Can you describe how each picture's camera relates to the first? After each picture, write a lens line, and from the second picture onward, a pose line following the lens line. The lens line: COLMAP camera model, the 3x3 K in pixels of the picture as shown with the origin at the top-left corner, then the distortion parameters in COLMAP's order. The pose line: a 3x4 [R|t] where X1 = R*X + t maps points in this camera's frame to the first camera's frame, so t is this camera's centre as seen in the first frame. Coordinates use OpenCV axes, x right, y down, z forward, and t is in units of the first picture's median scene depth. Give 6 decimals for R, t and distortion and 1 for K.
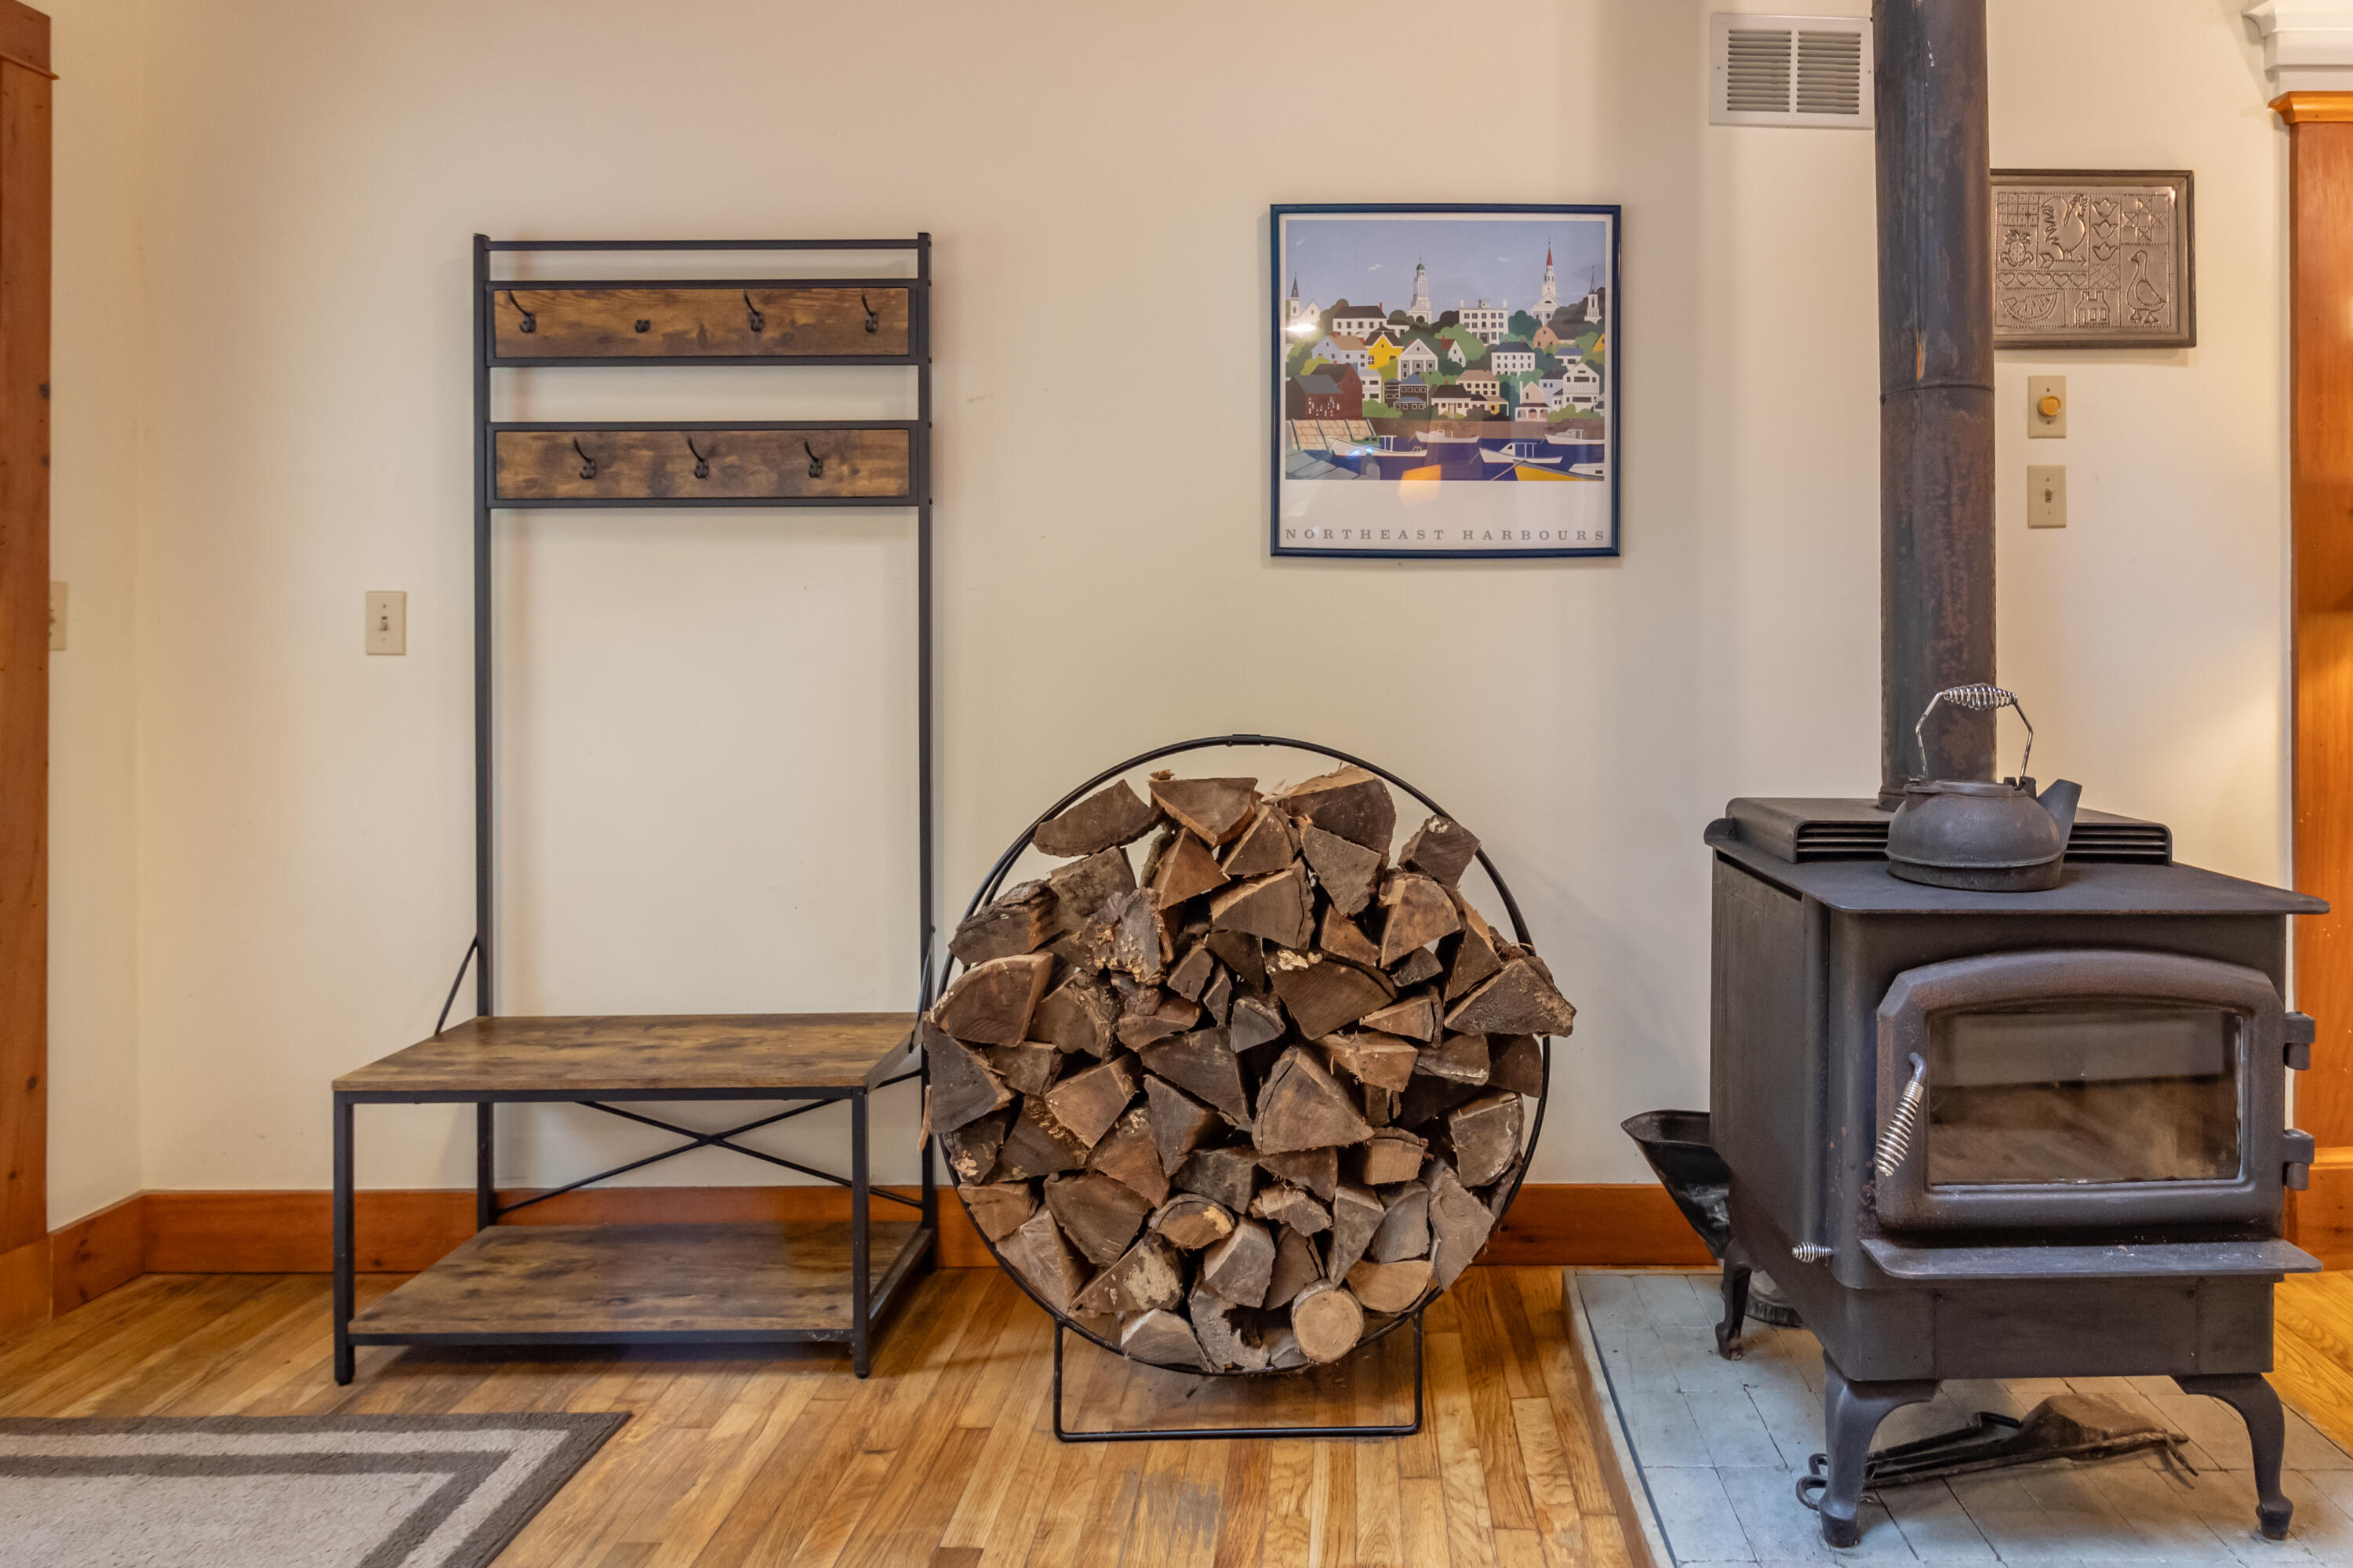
lens RADIAL K [[1615.3, 0, 1177.2], [0, 1615.3, 636.8], [0, 0, 1]] dist [-0.004329, -0.001021]
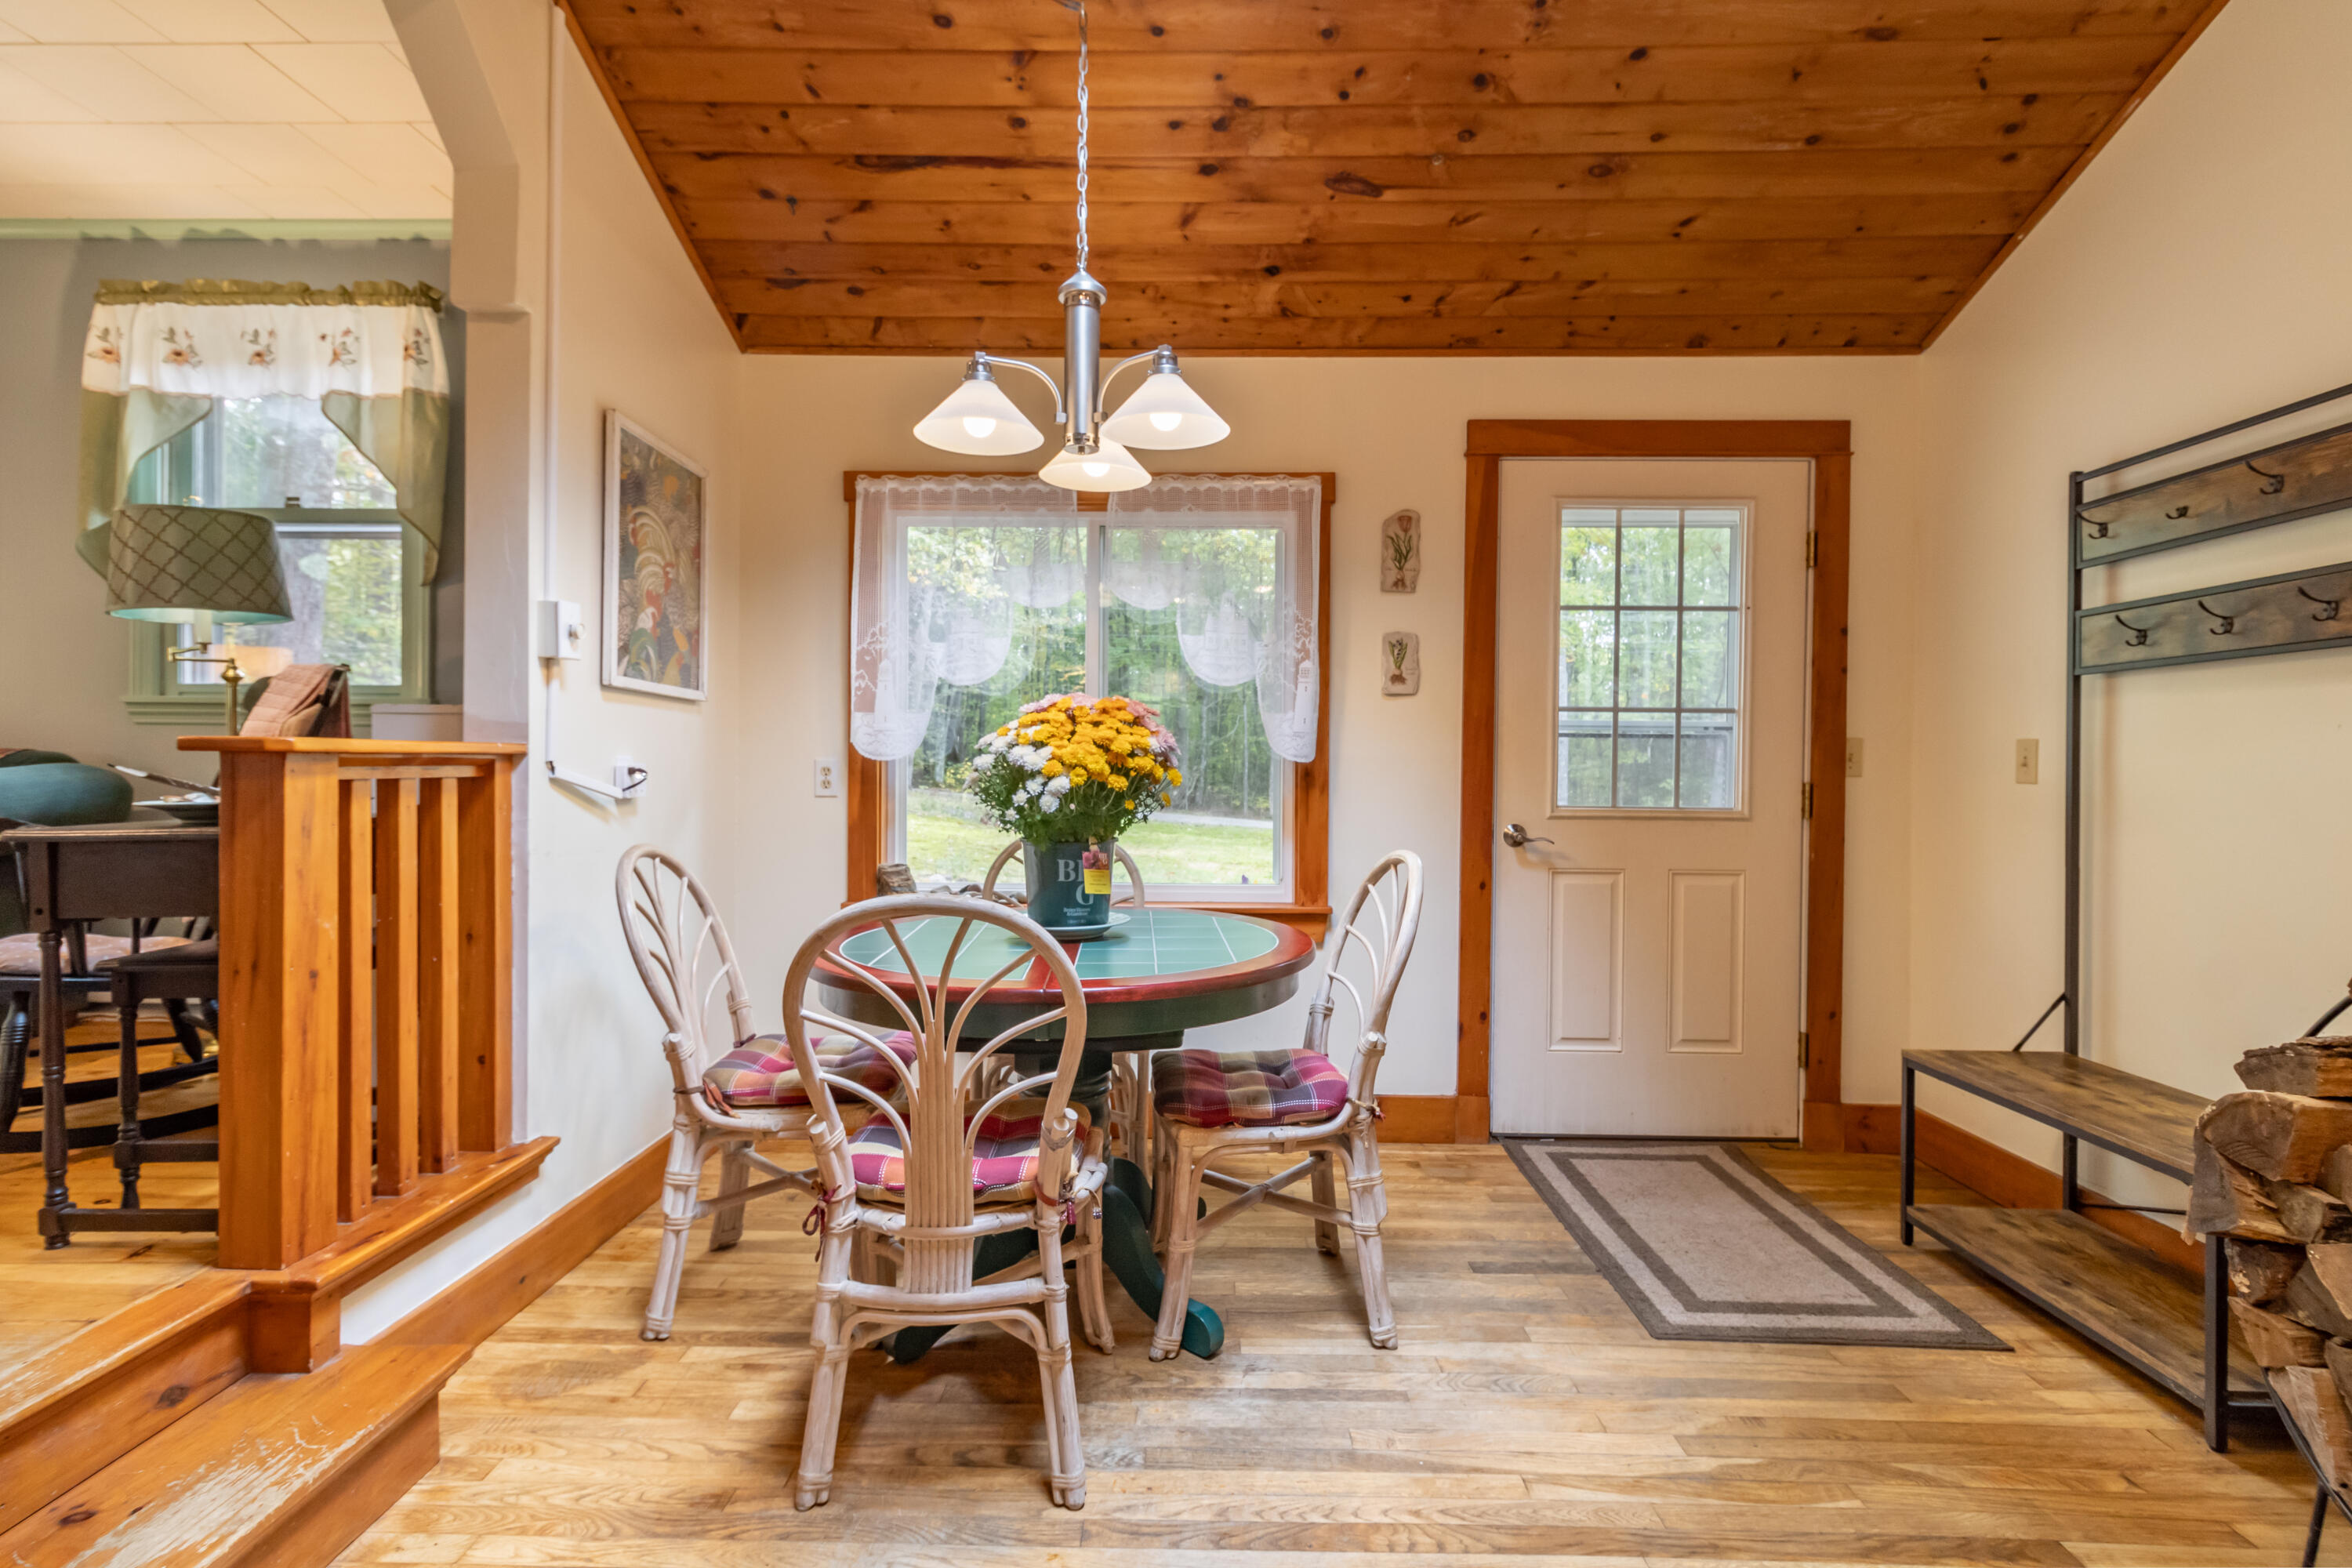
lens RADIAL K [[1085.2, 0, 1176.0], [0, 1085.2, 784.0], [0, 0, 1]] dist [0.001659, 0.000245]
pose [[-0.033710, 0.019350, -0.999244, 0.521580], [-0.011257, 0.999742, 0.019739, 0.001243], [0.999368, 0.011914, -0.033483, 0.296453]]
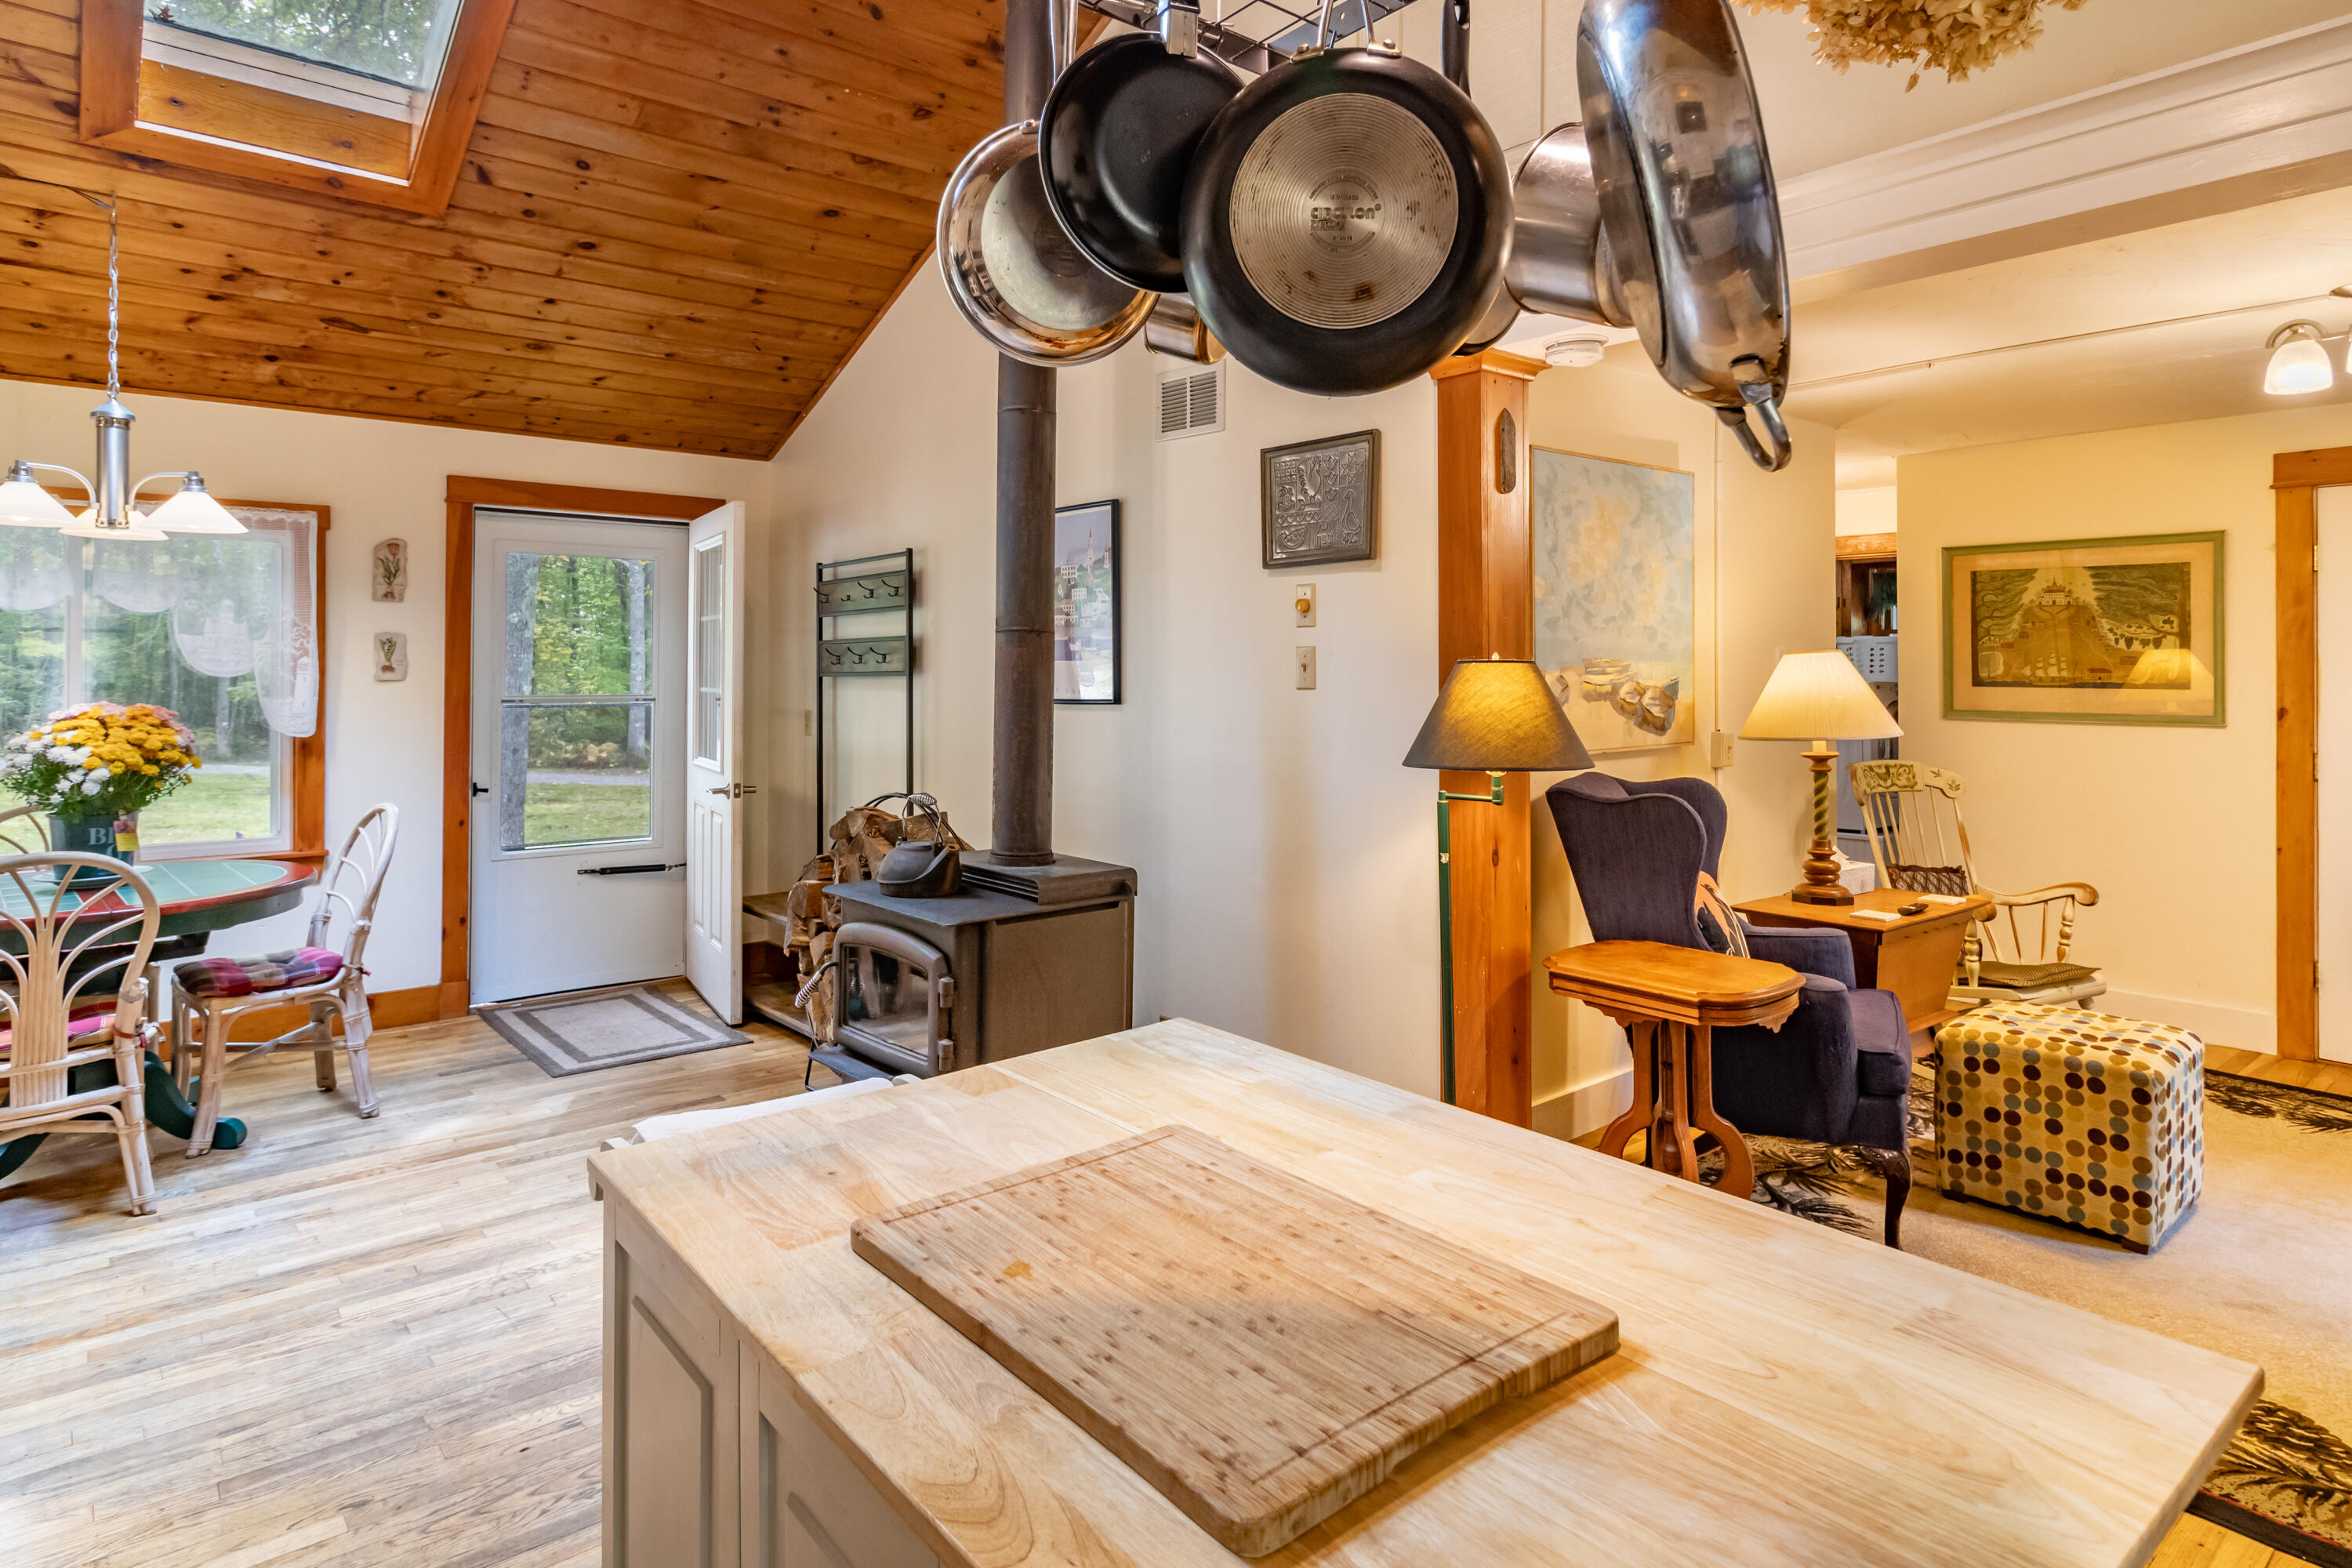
lens RADIAL K [[1305.7, 0, 1181.5], [0, 1305.7, 660.2], [0, 0, 1]] dist [0.002543, 0.001098]
pose [[0.637387, -0.007476, -0.770507, 1.454846], [-0.003420, 0.999916, -0.012531, -0.083952], [0.770536, 0.010622, 0.637308, 0.185514]]
